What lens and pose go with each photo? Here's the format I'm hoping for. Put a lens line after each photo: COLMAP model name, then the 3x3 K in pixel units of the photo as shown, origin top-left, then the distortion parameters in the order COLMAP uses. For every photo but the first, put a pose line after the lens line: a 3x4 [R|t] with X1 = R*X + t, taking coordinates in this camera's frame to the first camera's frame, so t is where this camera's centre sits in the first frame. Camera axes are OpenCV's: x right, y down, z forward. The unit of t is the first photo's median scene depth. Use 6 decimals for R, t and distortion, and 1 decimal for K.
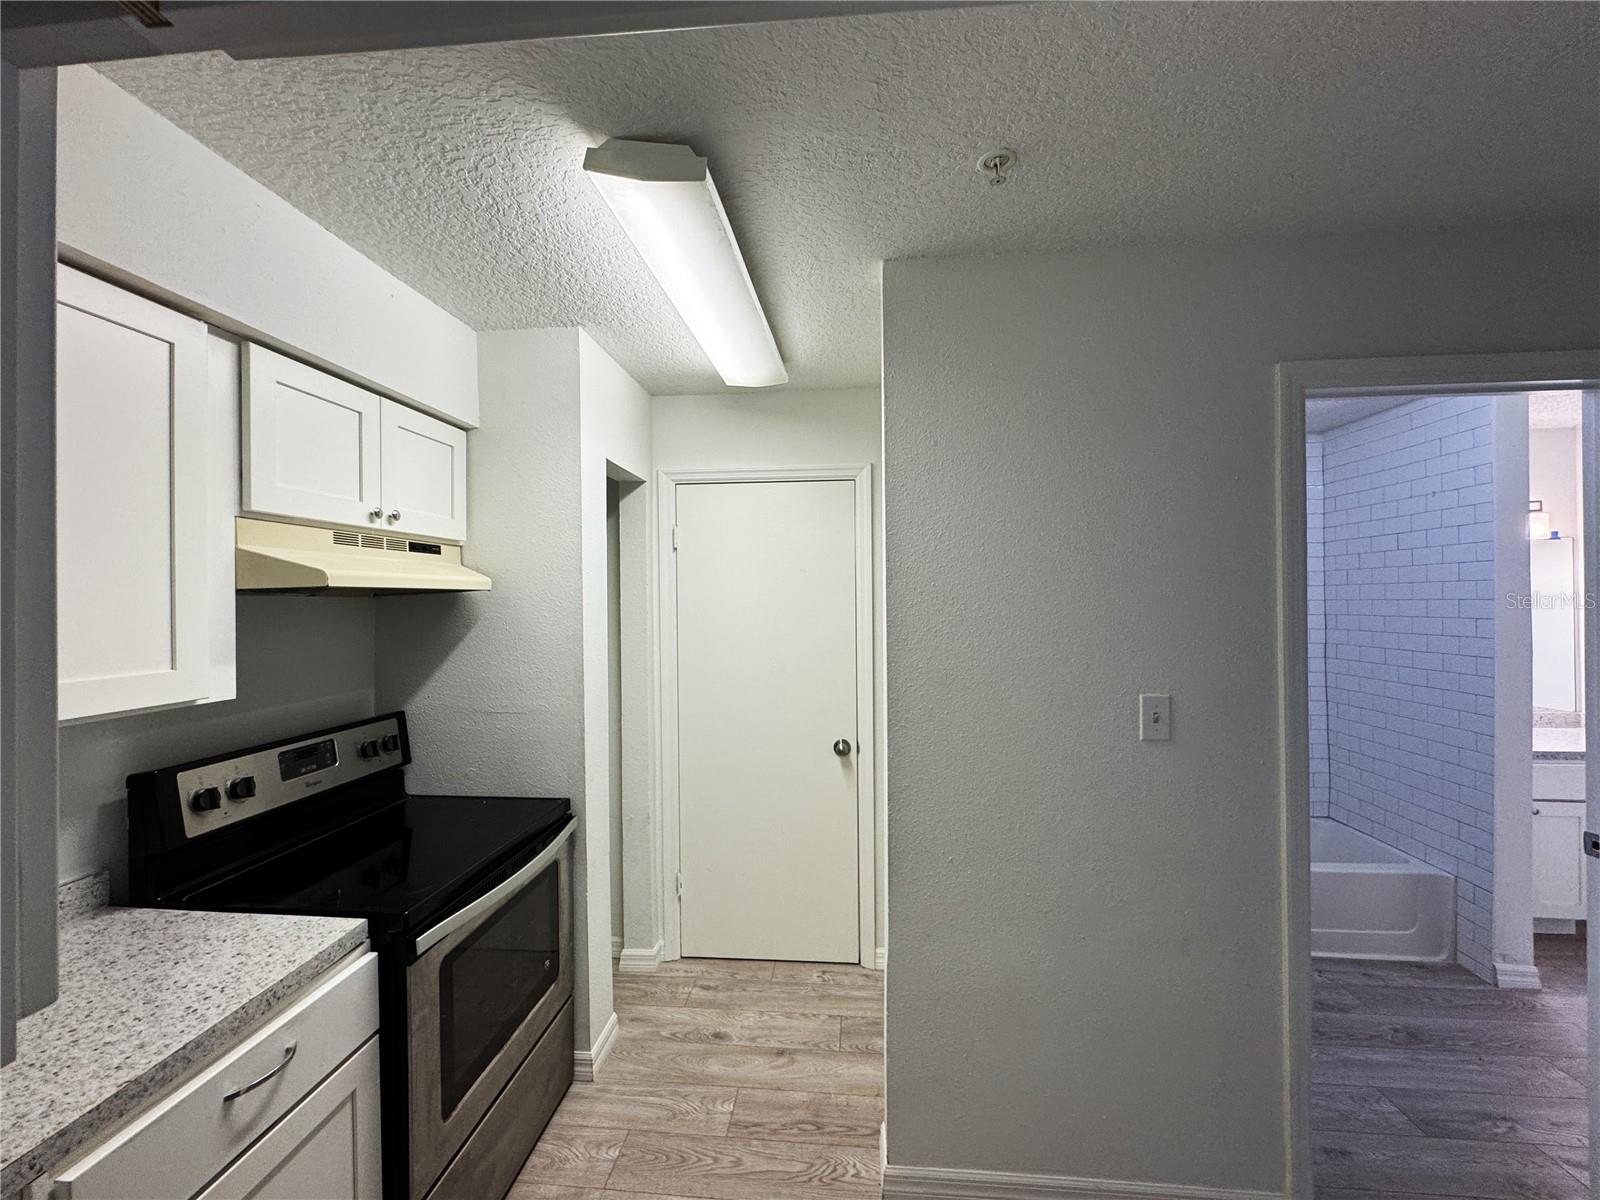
lens RADIAL K [[644.3, 0, 798.5], [0, 644.3, 602.3], [0, 0, 1]] dist [-0.005403, 0.001047]
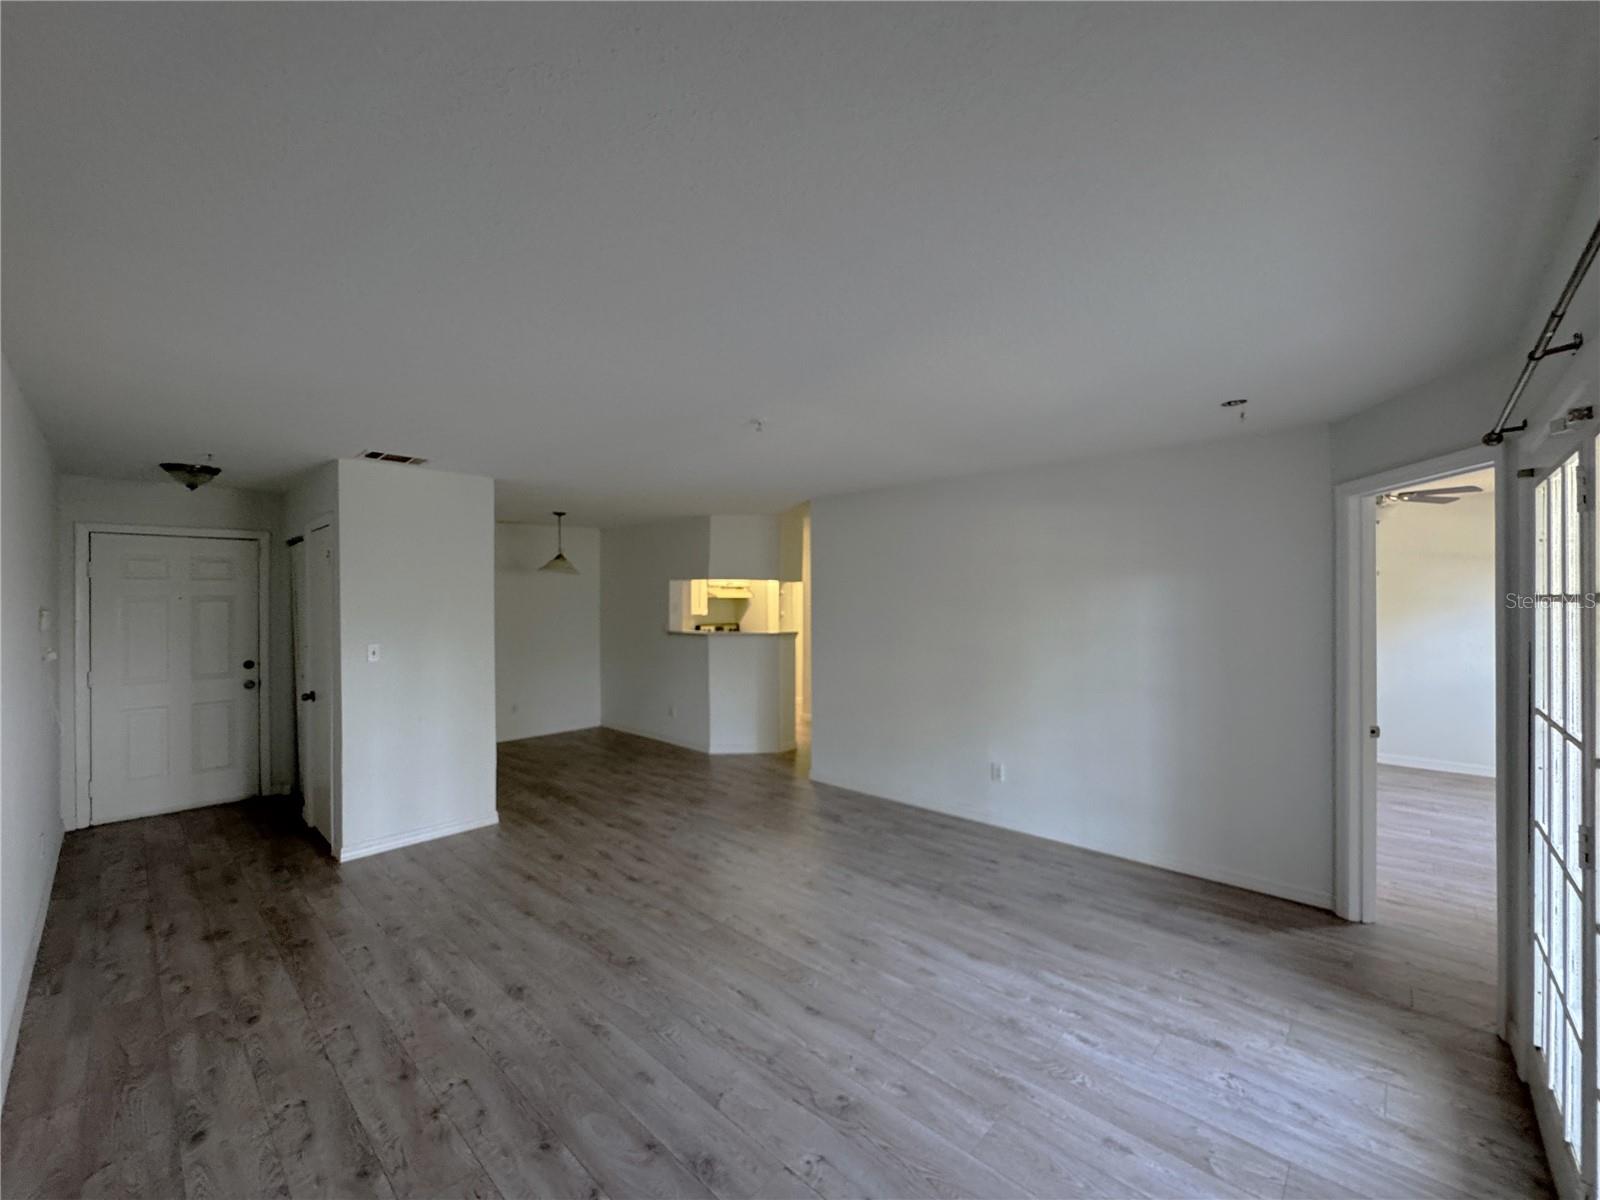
lens RADIAL K [[644.3, 0, 805.5], [0, 644.3, 603.3], [0, 0, 1]] dist [-0.005403, 0.001047]
pose [[0.797516, 0.002410, -0.603294, 3.110662], [-0.000986, 0.999996, 0.002691, 0.010491], [0.603298, -0.001551, 0.797515, -2.916608]]
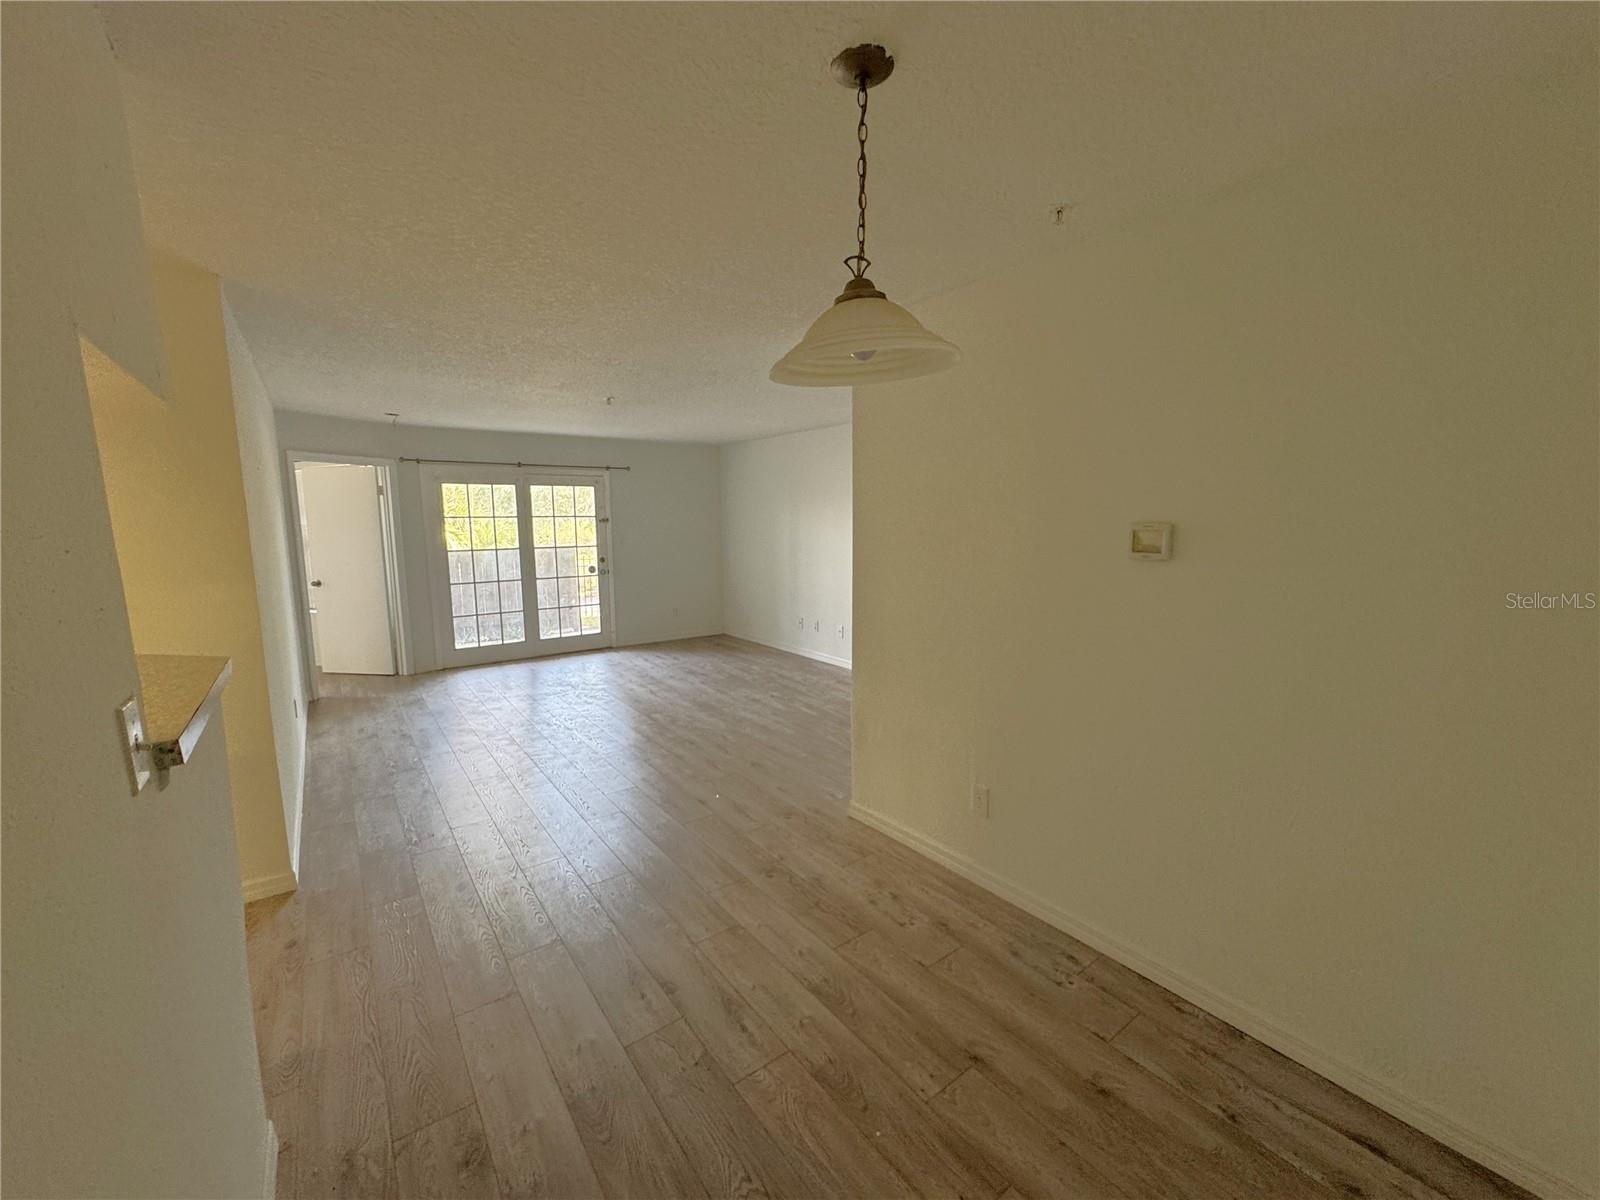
lens RADIAL K [[644.3, 0, 803.2], [0, 644.3, 605.0], [0, 0, 1]] dist [-0.005403, 0.001047]
pose [[-0.675386, -0.093143, 0.731559, -0.823010], [0.012833, 0.990357, 0.137941, 0.021916], [-0.737353, 0.102551, -0.667678, -0.194291]]
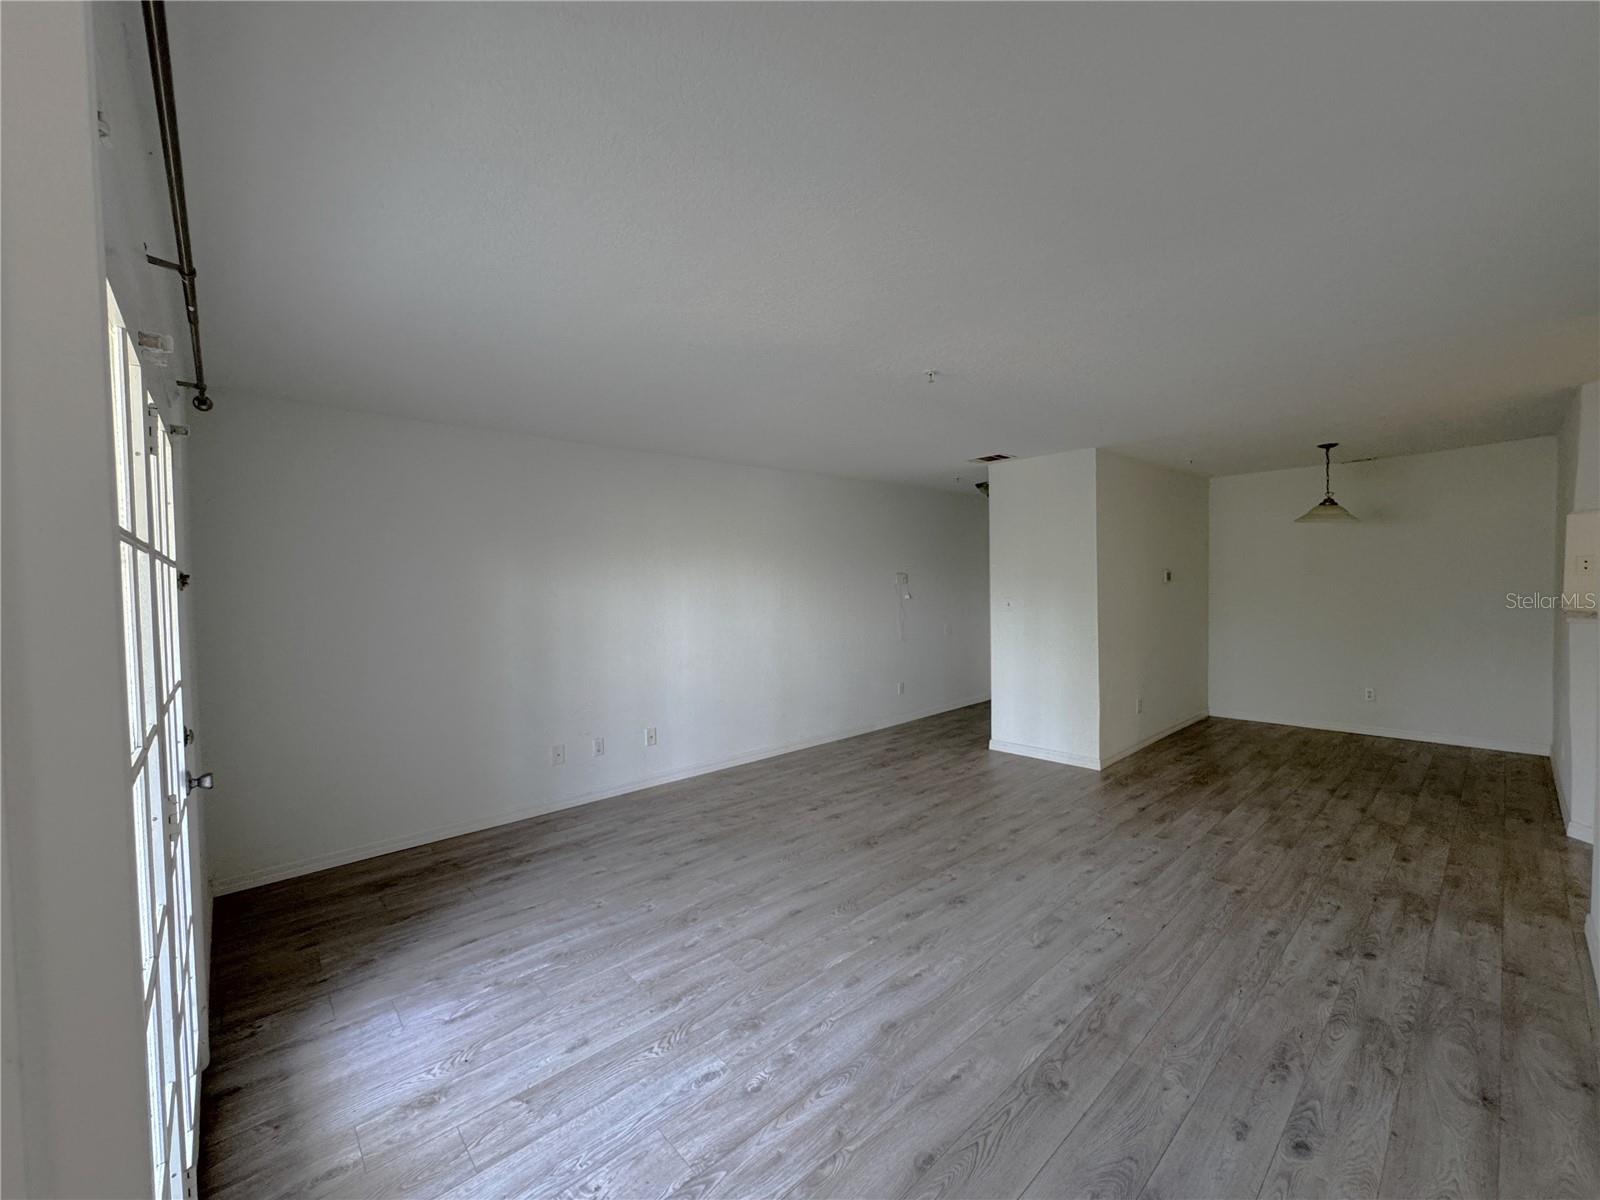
lens RADIAL K [[644.3, 0, 799.2], [0, 644.3, 599.7], [0, 0, 1]] dist [-0.005403, 0.001047]
pose [[-0.669390, 0.035299, -0.742072, 3.465686], [0.018348, 0.999351, 0.030986, 0.060486], [0.742684, 0.007126, -0.669604, -0.632654]]
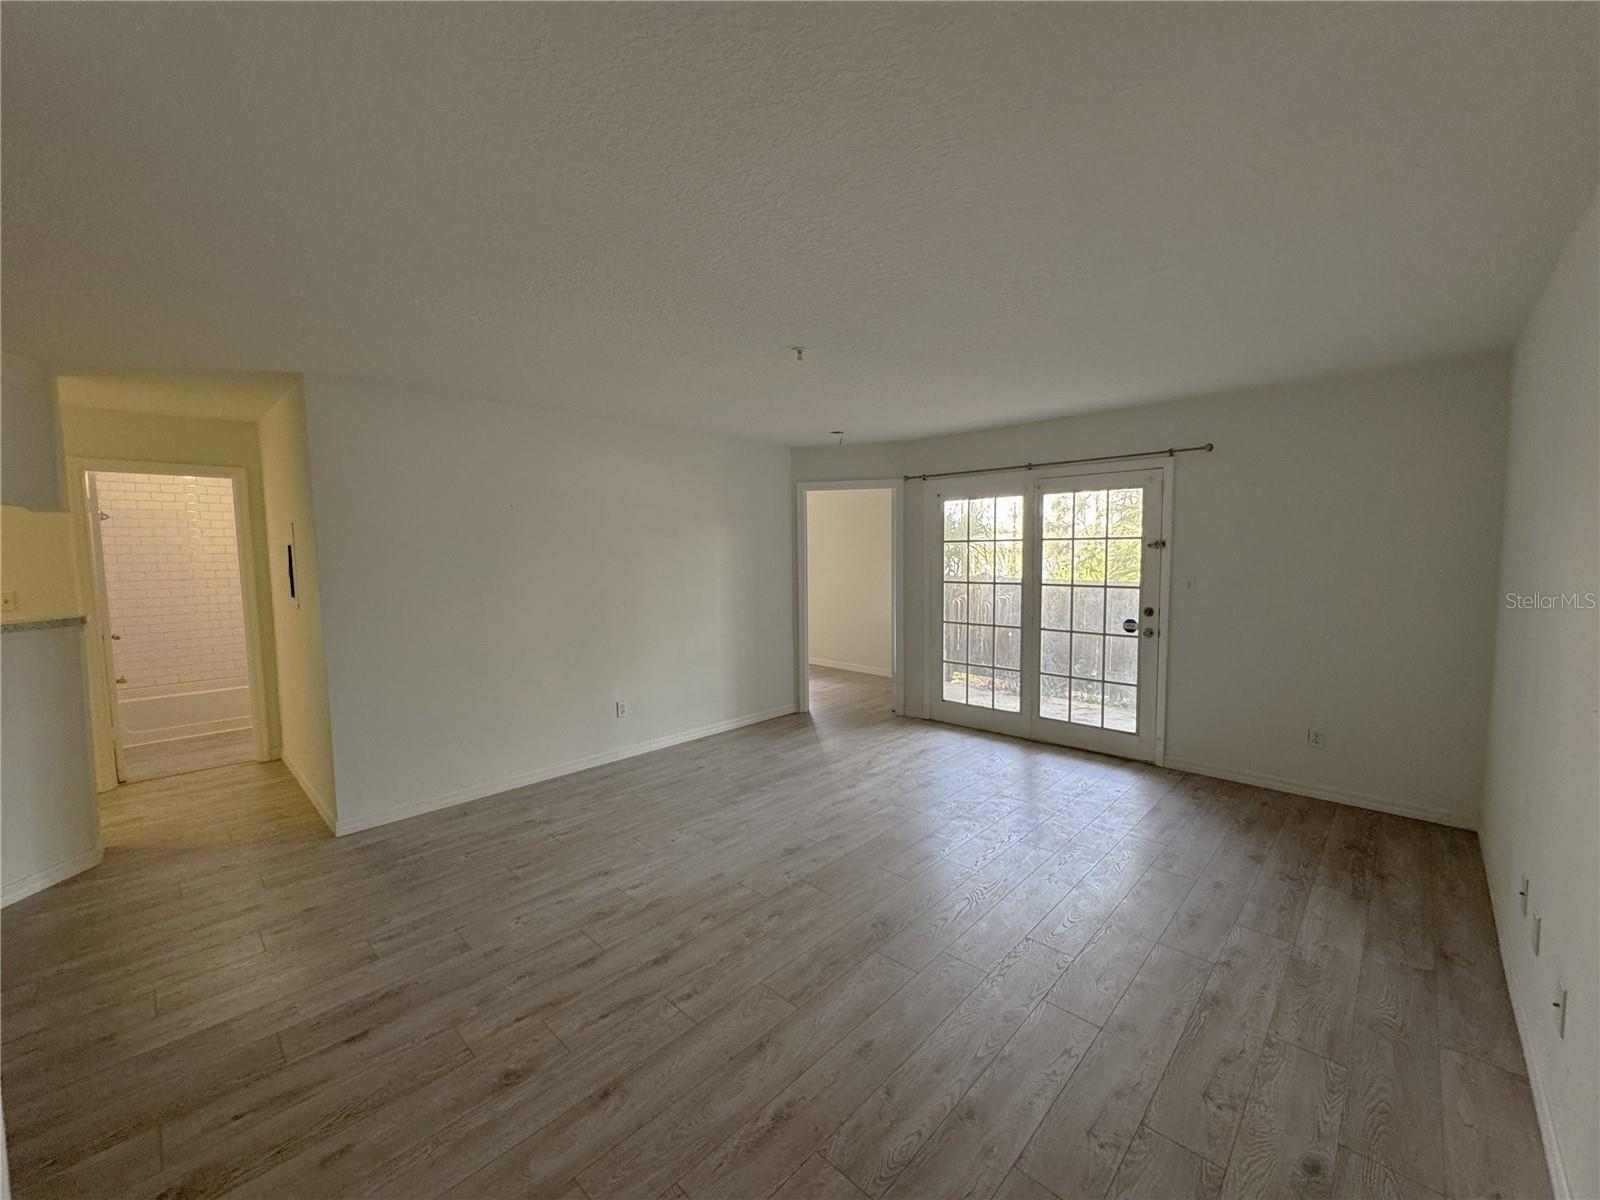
lens RADIAL K [[644.3, 0, 793.3], [0, 644.3, 589.1], [0, 0, 1]] dist [-0.005403, 0.001047]
pose [[0.622178, -0.053831, 0.781023, 0.481563], [0.016039, 0.998300, 0.056030, 0.051120], [-0.782711, -0.022334, 0.621984, -2.639696]]
